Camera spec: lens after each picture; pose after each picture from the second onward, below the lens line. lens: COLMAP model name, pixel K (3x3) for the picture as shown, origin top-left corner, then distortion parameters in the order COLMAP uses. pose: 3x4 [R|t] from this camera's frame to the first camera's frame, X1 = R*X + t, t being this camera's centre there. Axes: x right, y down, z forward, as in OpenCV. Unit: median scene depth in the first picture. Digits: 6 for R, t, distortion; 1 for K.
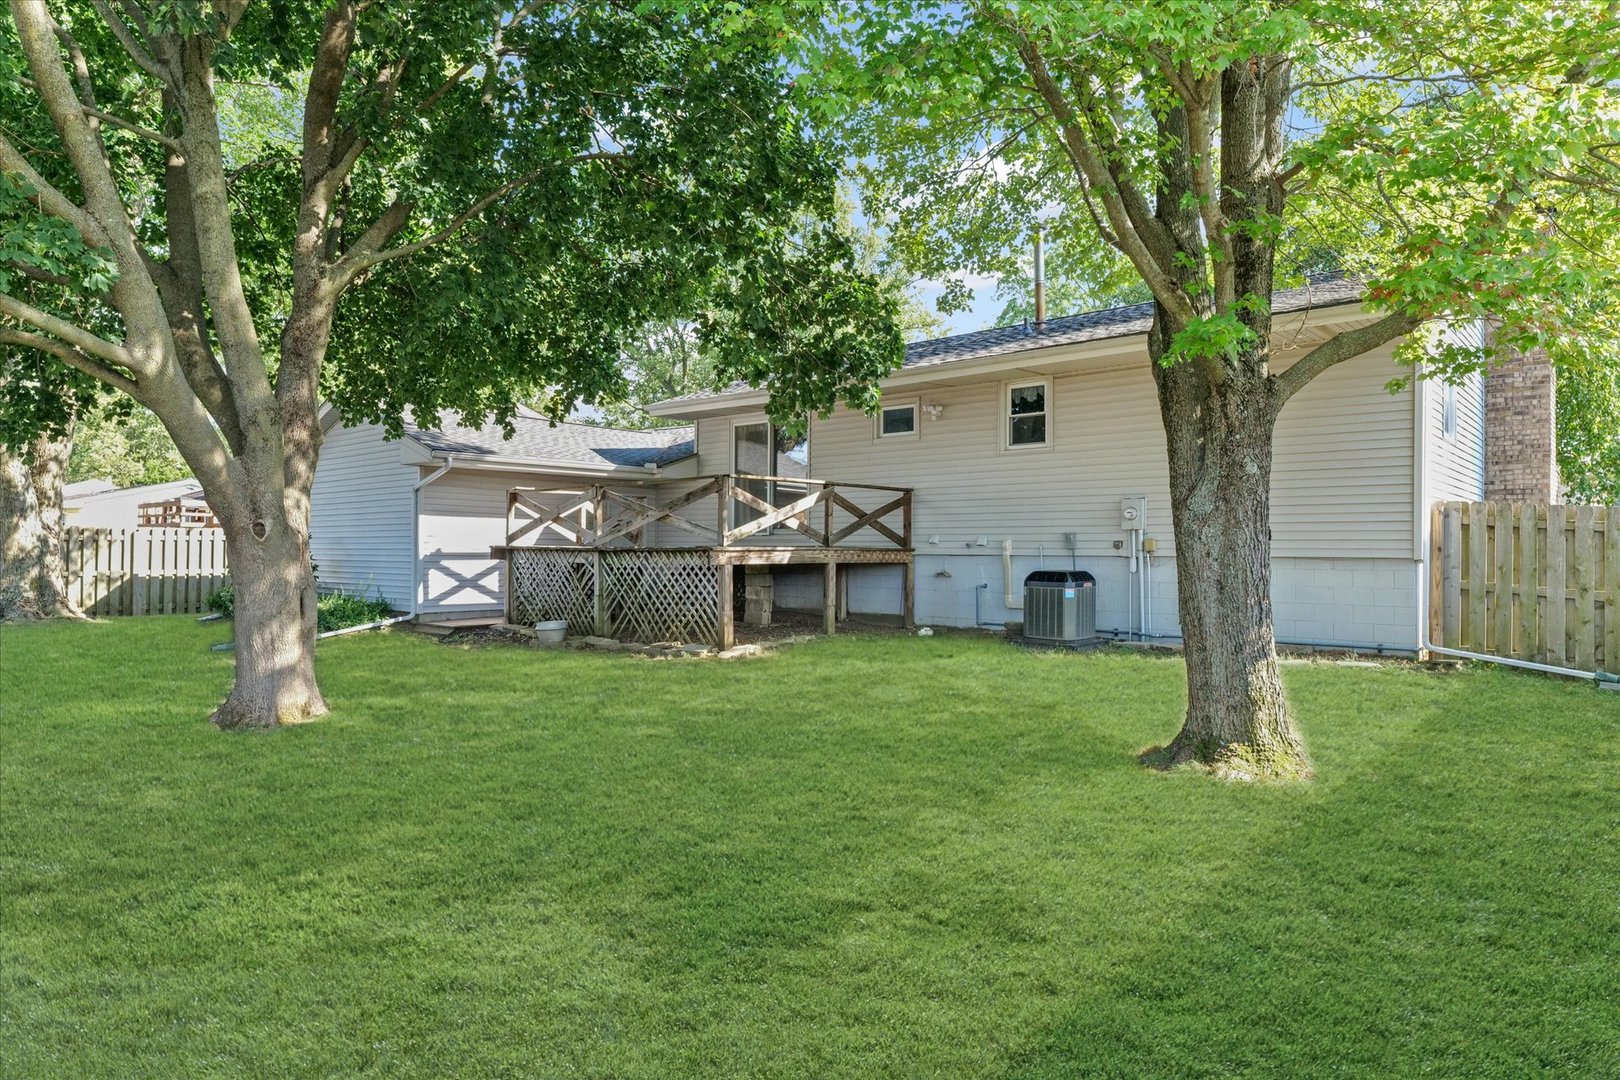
lens RADIAL K [[895.0, 0, 790.4], [0, 895.0, 541.9], [0, 0, 1]] dist [-0.000095, 0.000161]
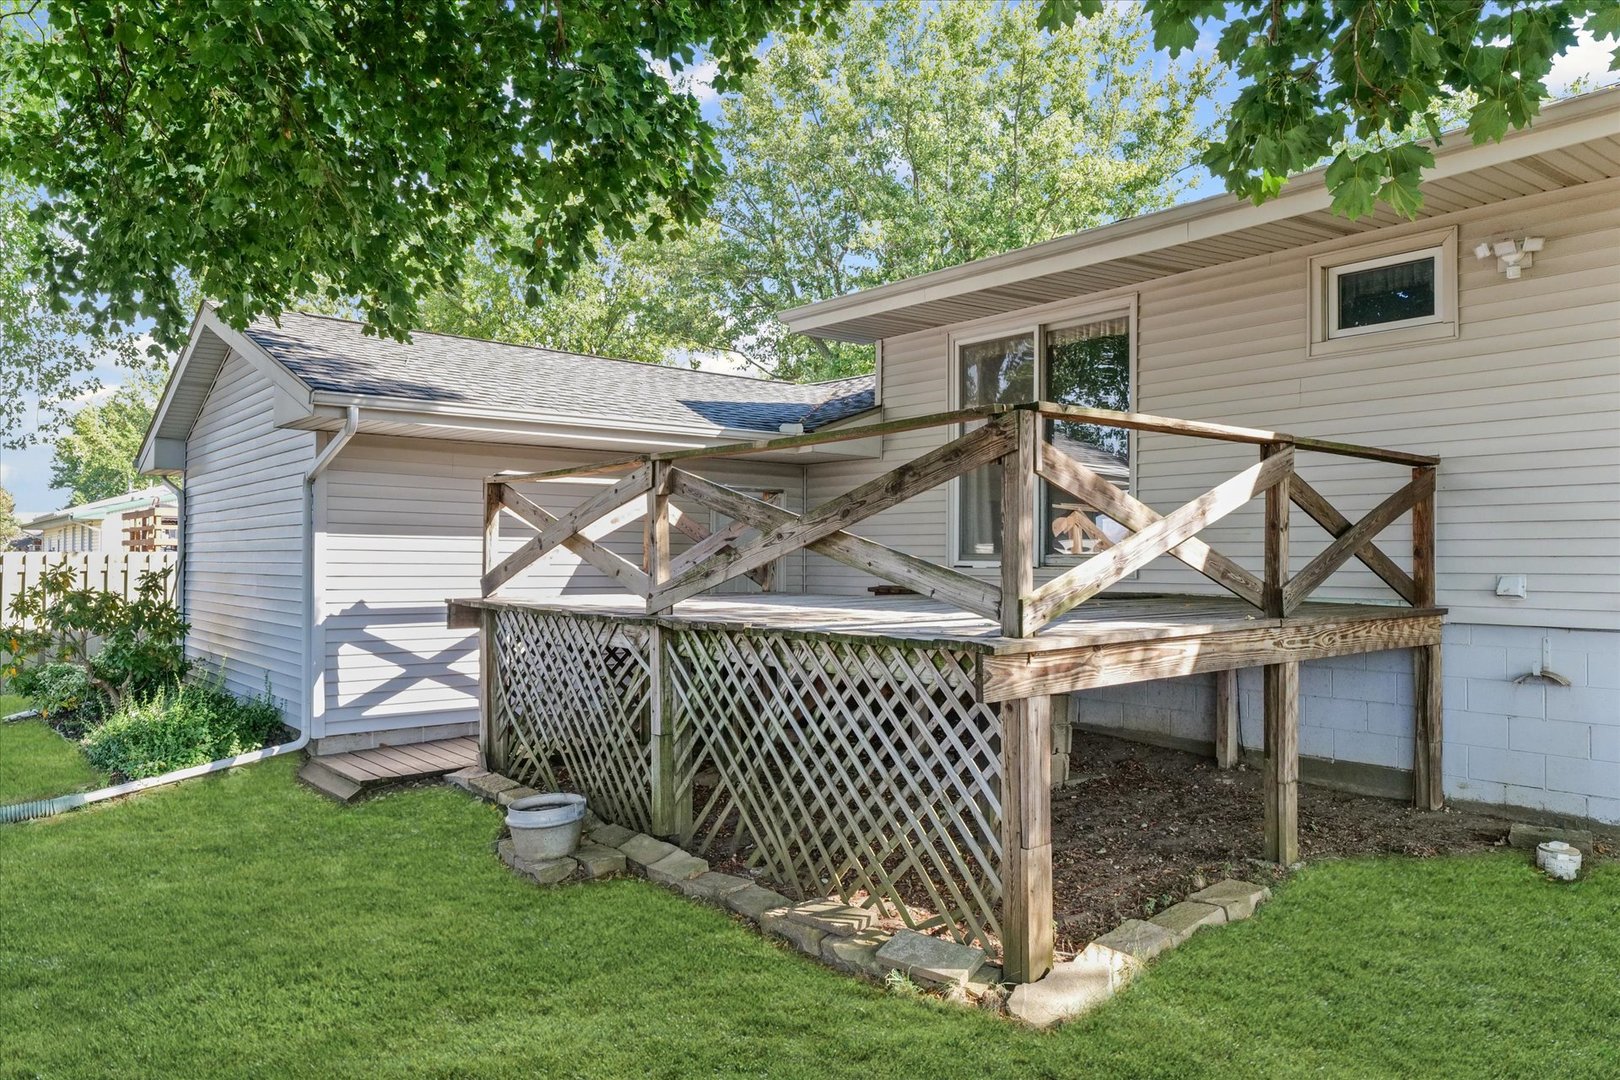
lens RADIAL K [[1175.8, 0, 810.0], [0, 1175.8, 540.0], [0, 0, 1]] dist [-0.003080, -0.001250]
pose [[0.989810, -0.007661, -0.142186, -0.073904], [0.005806, 0.999893, -0.013458, -0.019234], [0.142274, 0.012495, 0.989748, 0.490429]]
